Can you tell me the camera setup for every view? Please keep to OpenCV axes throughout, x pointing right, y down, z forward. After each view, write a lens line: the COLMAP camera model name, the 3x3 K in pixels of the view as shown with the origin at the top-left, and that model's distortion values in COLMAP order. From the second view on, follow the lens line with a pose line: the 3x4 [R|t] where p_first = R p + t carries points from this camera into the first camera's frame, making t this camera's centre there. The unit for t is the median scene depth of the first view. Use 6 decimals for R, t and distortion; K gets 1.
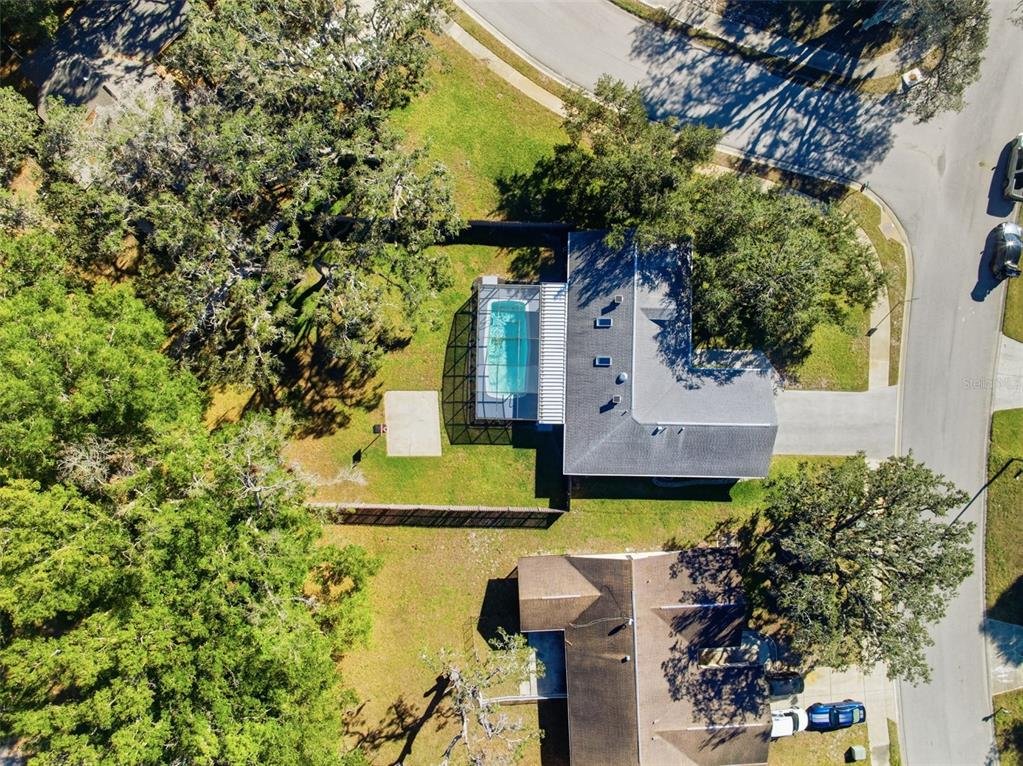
lens RADIAL K [[735.9, 0, 506.2], [0, 735.9, 384.8], [0, 0, 1]] dist [-0.044238, -0.005933]
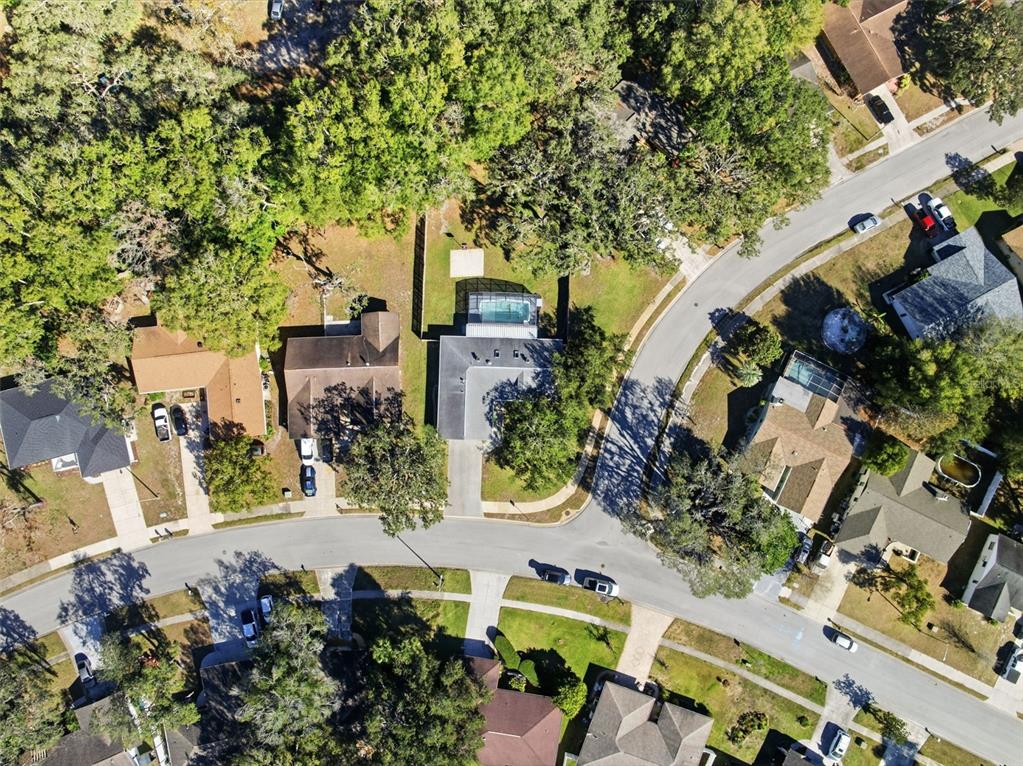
lens RADIAL K [[735.9, 0, 506.2], [0, 735.9, 384.8], [0, 0, 1]] dist [-0.044238, -0.005933]
pose [[-0.007778, 0.997255, -0.073632, 0.347141], [-0.999813, -0.009058, -0.017074, -0.022148], [-0.017694, 0.073485, 0.997139, -0.951765]]
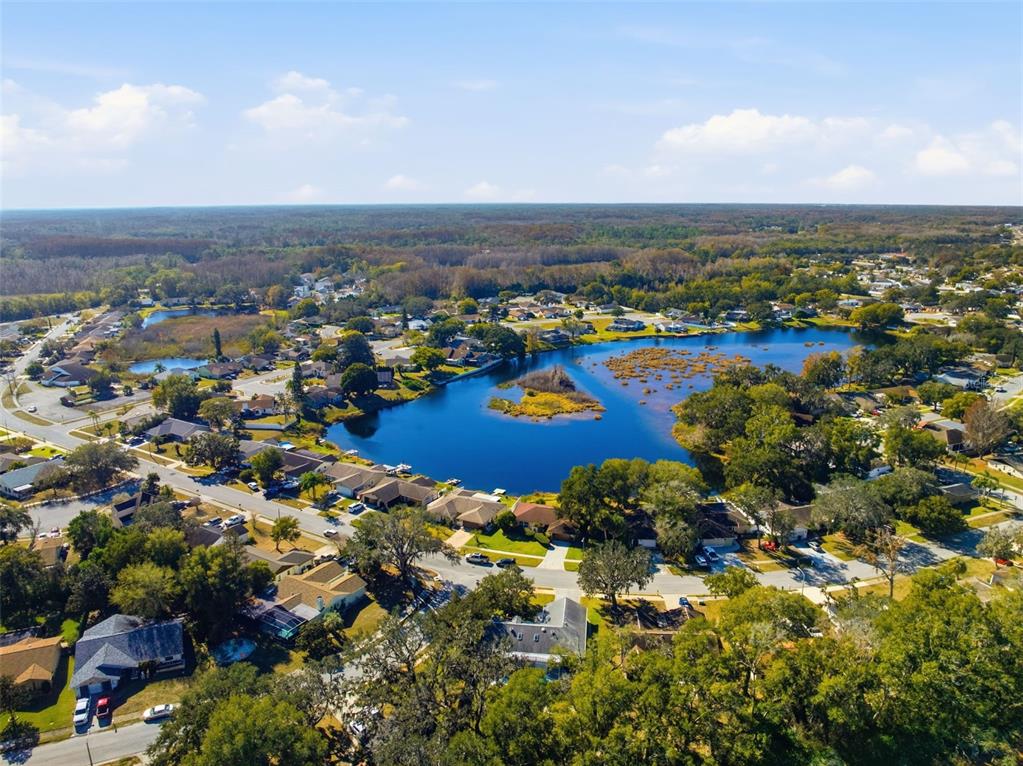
lens RADIAL K [[735.9, 0, 506.2], [0, 735.9, 384.8], [0, 0, 1]] dist [-0.044238, -0.005933]
pose [[0.118304, -0.252217, 0.960412, -1.858976], [0.992964, 0.025071, -0.115730, 0.119447], [0.005110, 0.967346, 0.253408, -0.372776]]
